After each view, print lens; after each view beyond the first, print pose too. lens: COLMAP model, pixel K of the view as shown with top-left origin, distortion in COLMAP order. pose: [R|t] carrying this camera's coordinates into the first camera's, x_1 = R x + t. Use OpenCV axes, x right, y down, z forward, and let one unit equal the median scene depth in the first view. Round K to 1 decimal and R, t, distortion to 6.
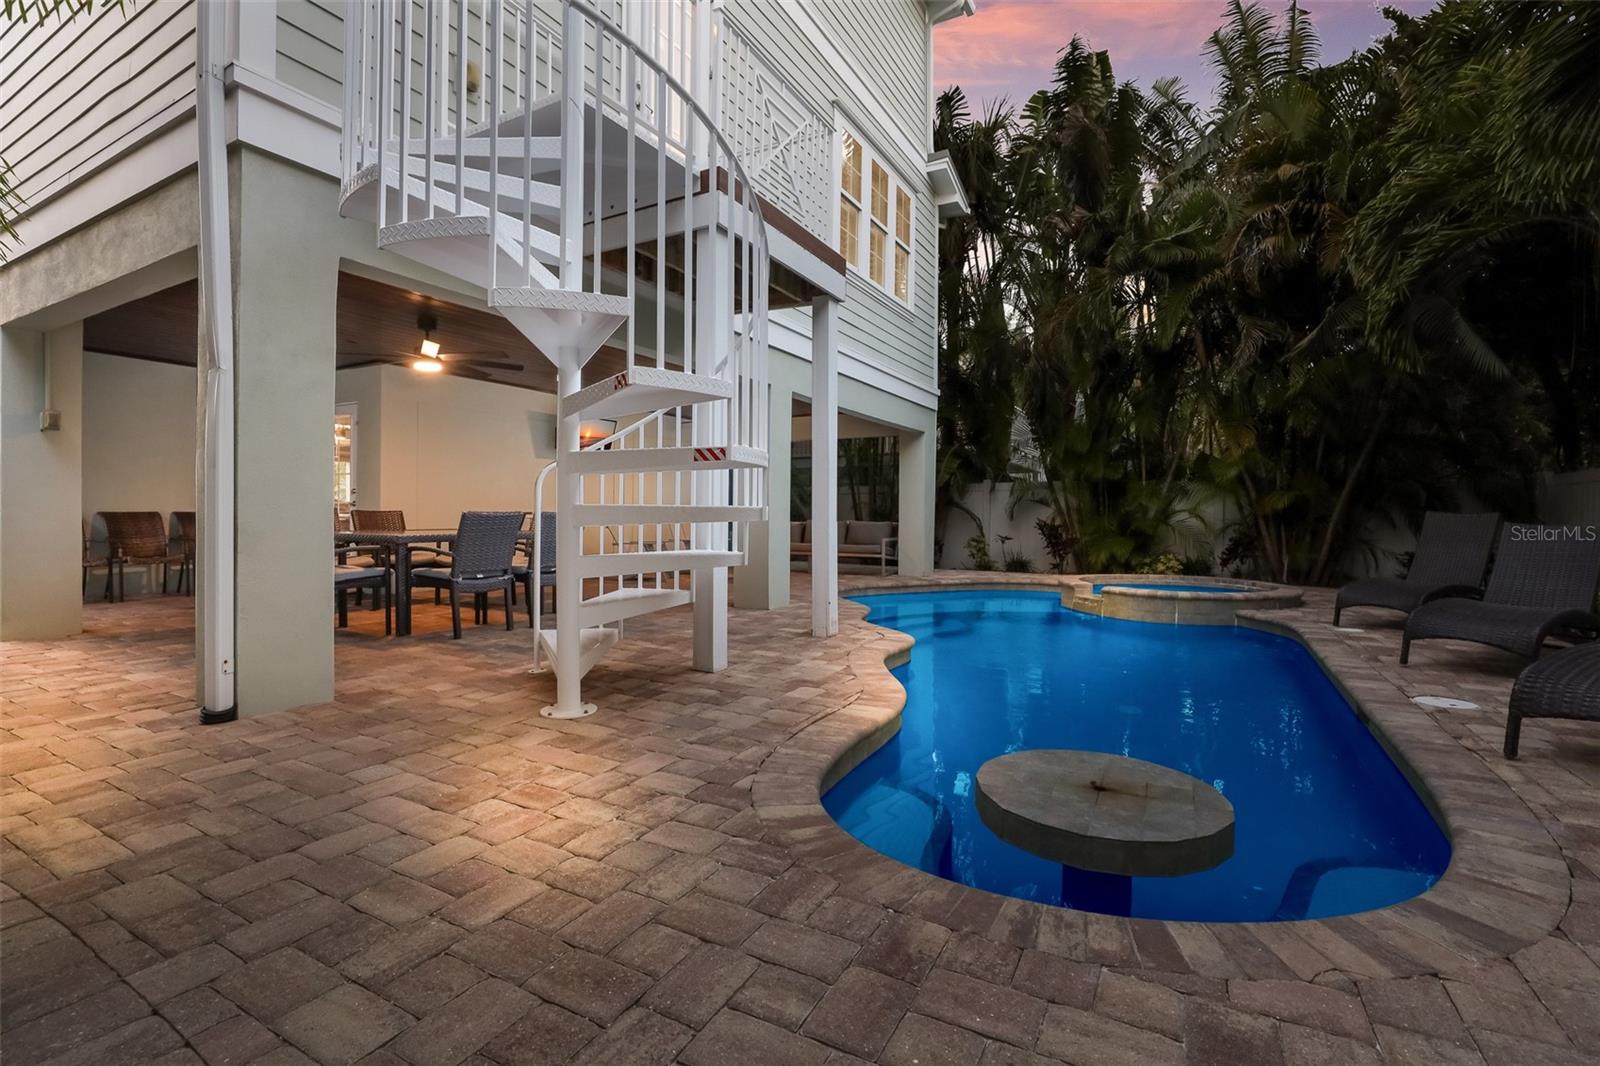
lens RADIAL K [[747.8, 0, 796.4], [0, 747.8, 524.2], [0, 0, 1]] dist [-0.036988, 0.012889]
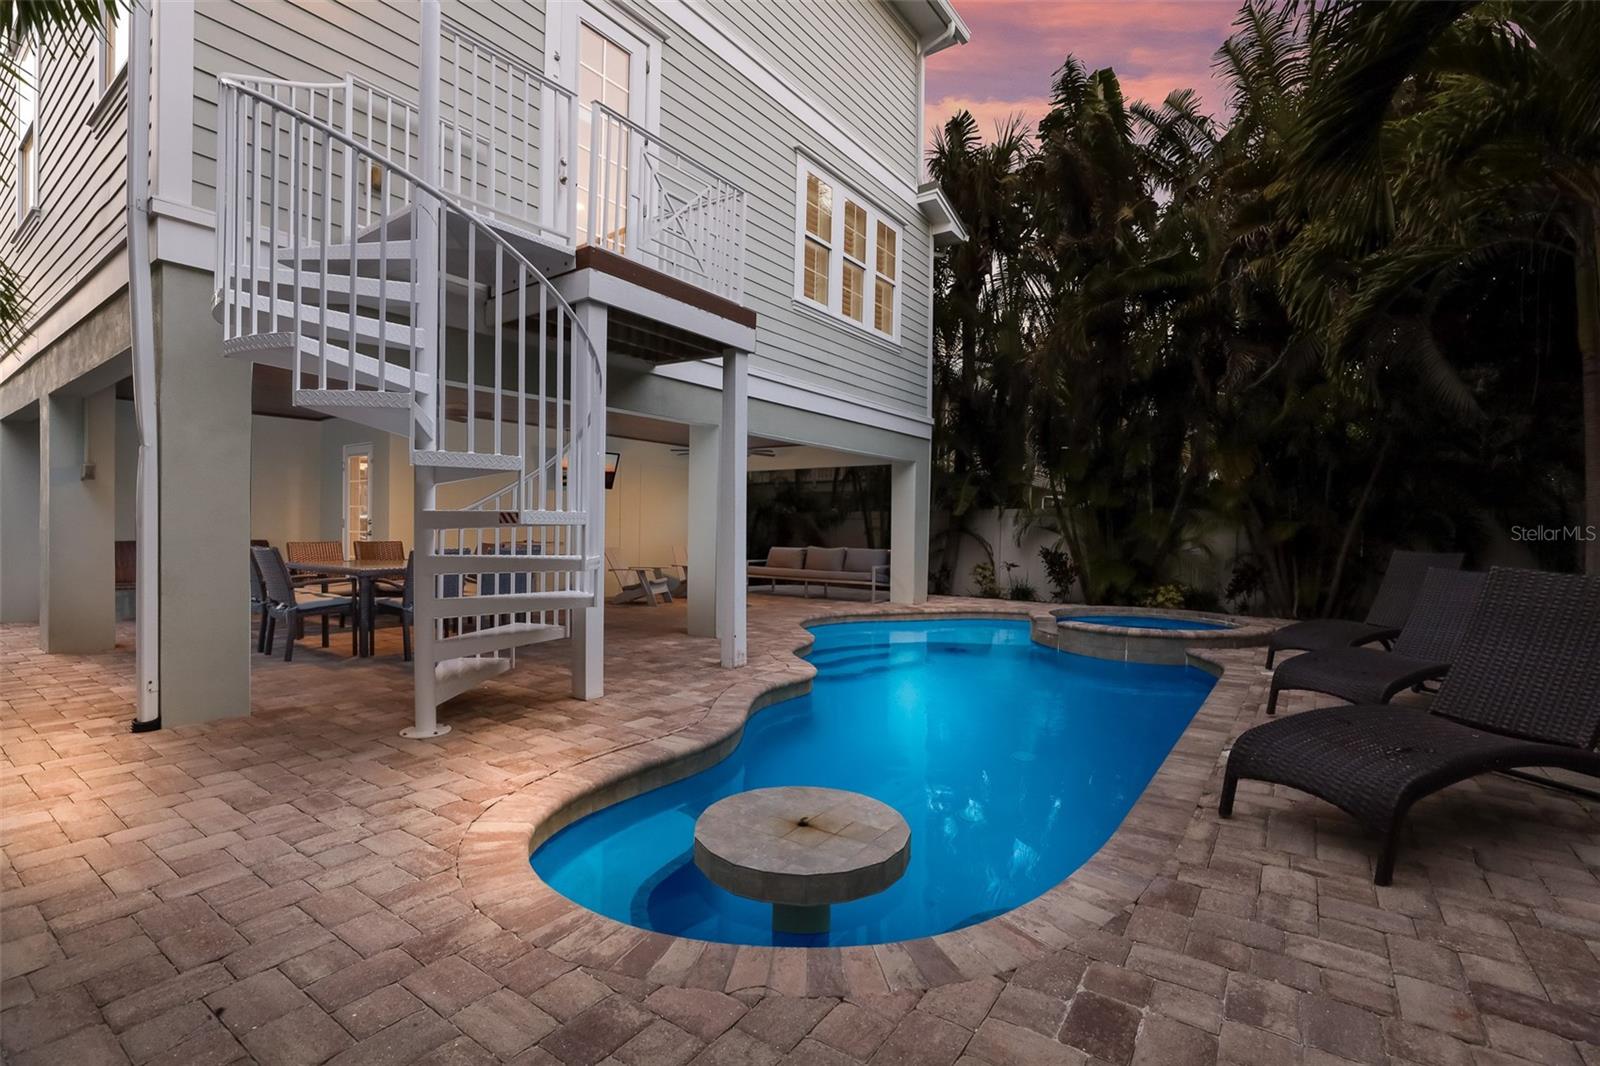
lens RADIAL K [[751.2, 0, 788.3], [0, 751.2, 540.9], [0, 0, 1]] dist [-0.035433, 0.011620]
pose [[0.992545, 0.005673, -0.121744, 0.153250], [-0.005470, 0.999983, 0.002007, -0.020580], [0.121753, -0.001326, 0.992560, -0.033902]]
